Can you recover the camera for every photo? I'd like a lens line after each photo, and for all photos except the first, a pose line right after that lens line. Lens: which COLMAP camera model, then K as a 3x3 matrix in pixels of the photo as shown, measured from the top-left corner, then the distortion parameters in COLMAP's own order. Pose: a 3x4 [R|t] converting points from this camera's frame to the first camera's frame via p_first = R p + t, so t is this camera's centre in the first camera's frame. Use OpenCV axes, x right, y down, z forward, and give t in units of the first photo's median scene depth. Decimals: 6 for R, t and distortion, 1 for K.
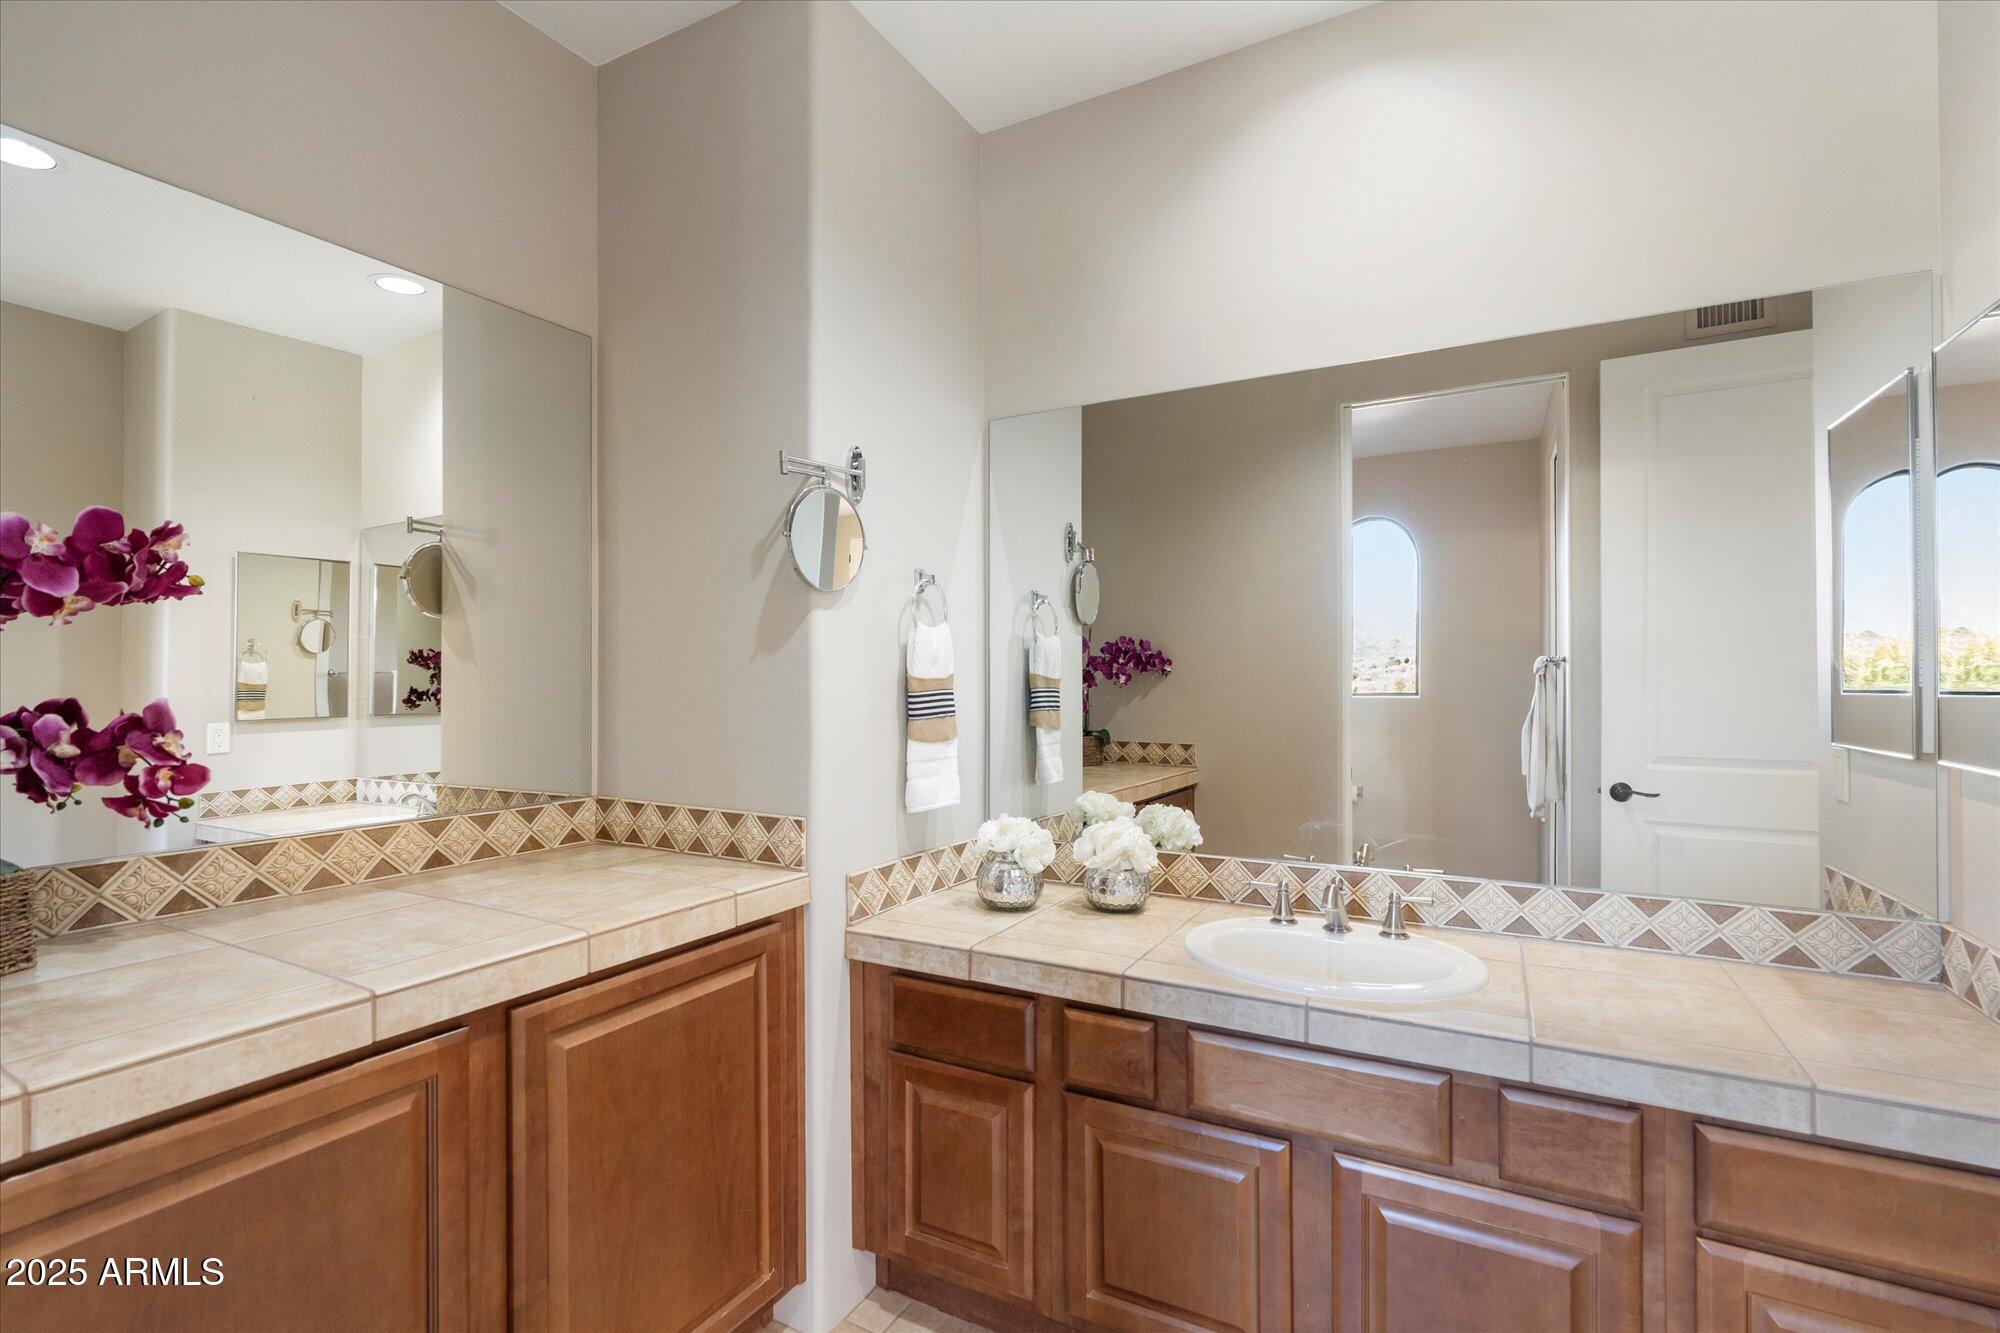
lens RADIAL K [[939.8, 0, 996.2], [0, 939.8, 672.9], [0, 0, 1]] dist [-0.009481, 0.002892]
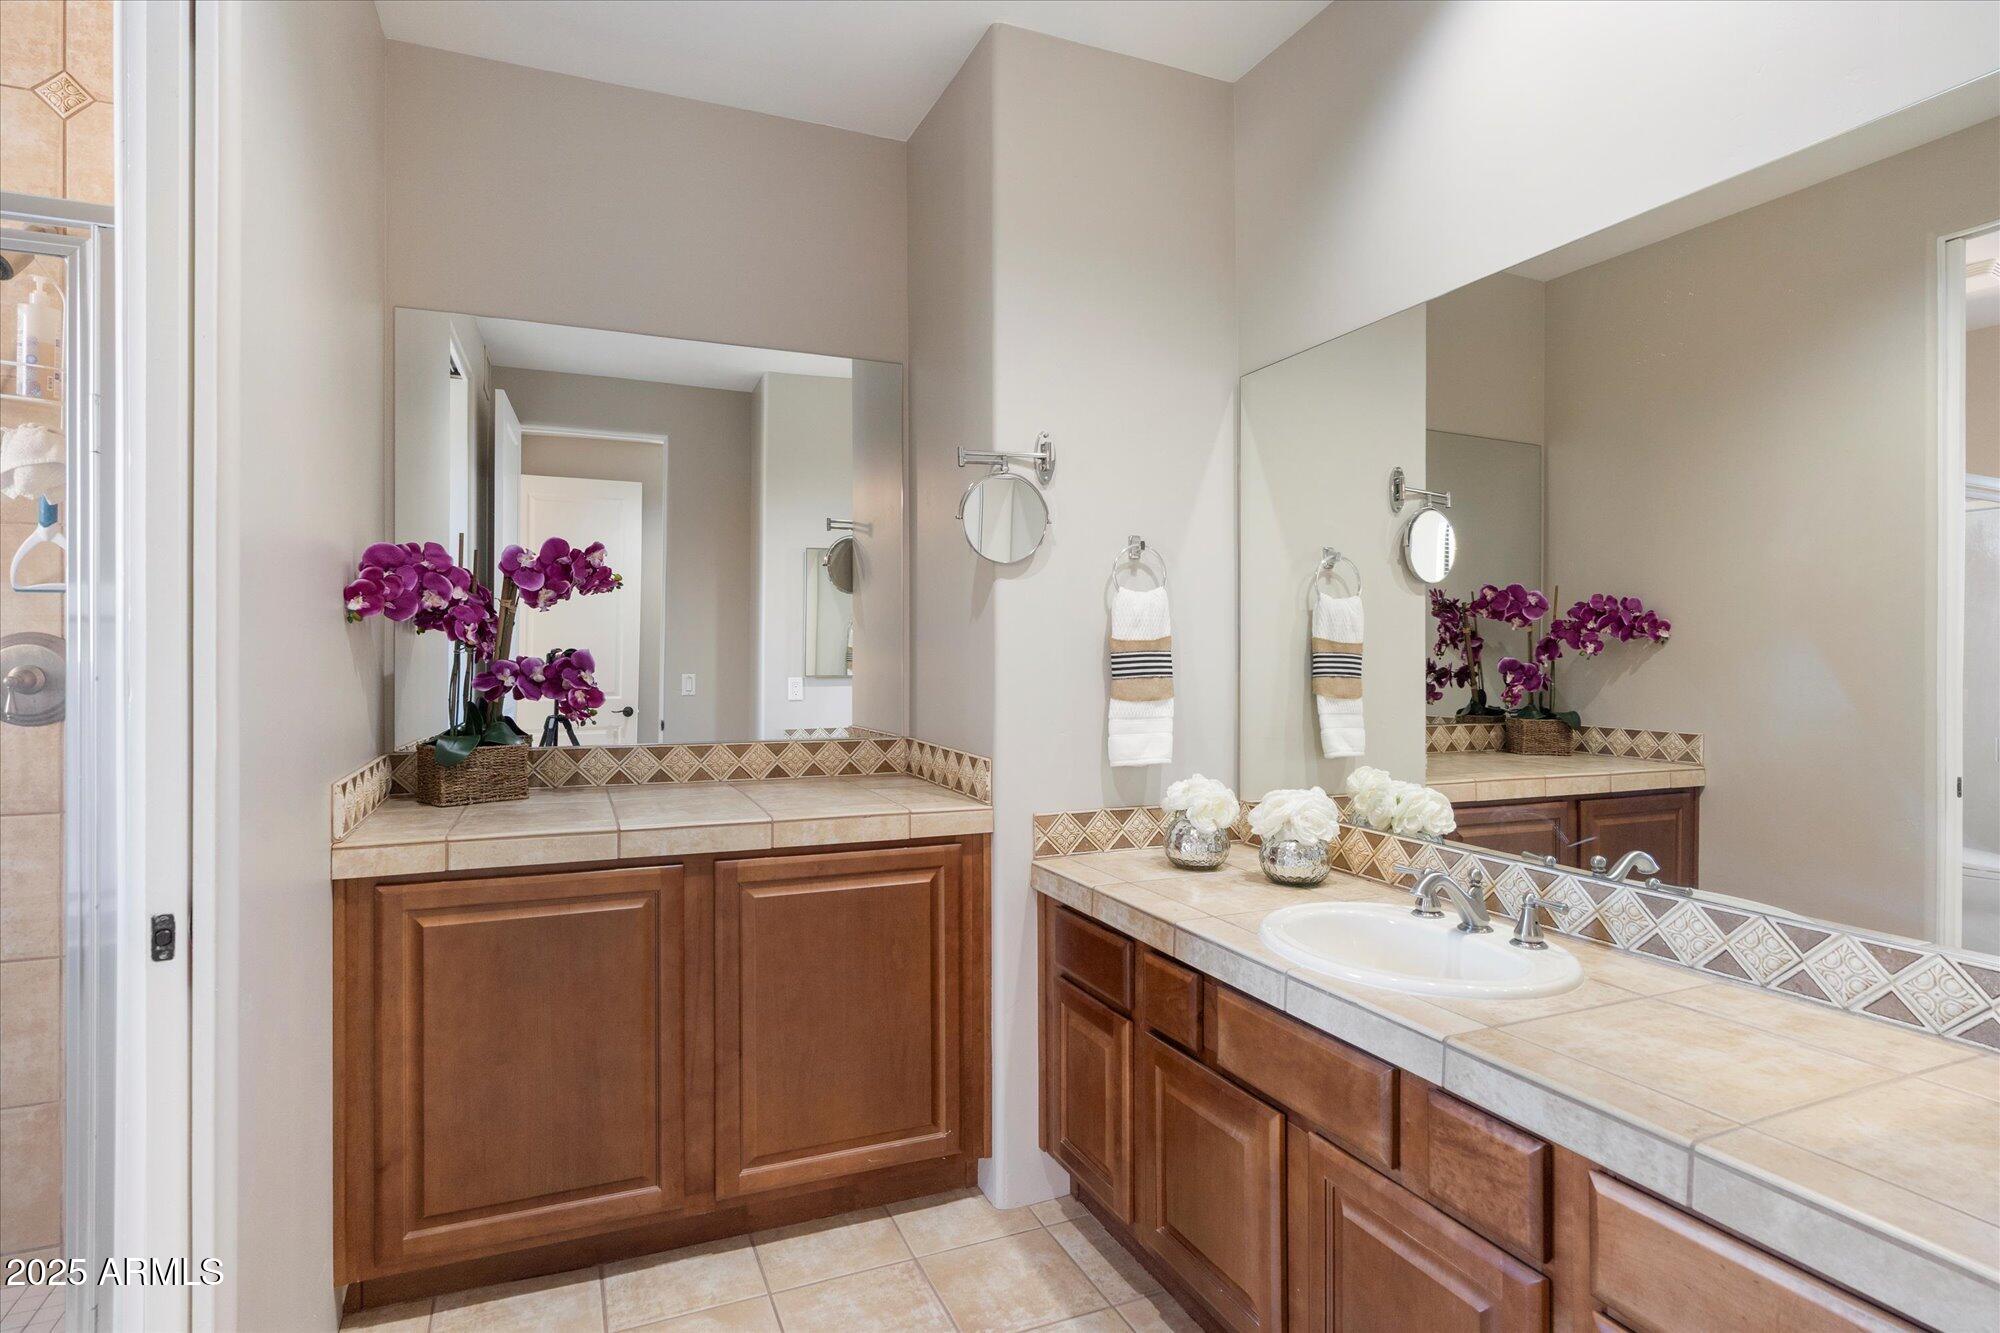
lens RADIAL K [[1069.9, 0, 1001.7], [0, 1069.9, 656.0], [0, 0, 1]] dist [-0.003410, 0.000953]
pose [[0.790953, 0.006452, -0.611843, 0.628256], [-0.002569, 0.999971, 0.007223, 0.017362], [0.611872, -0.004141, 0.790946, -0.039686]]
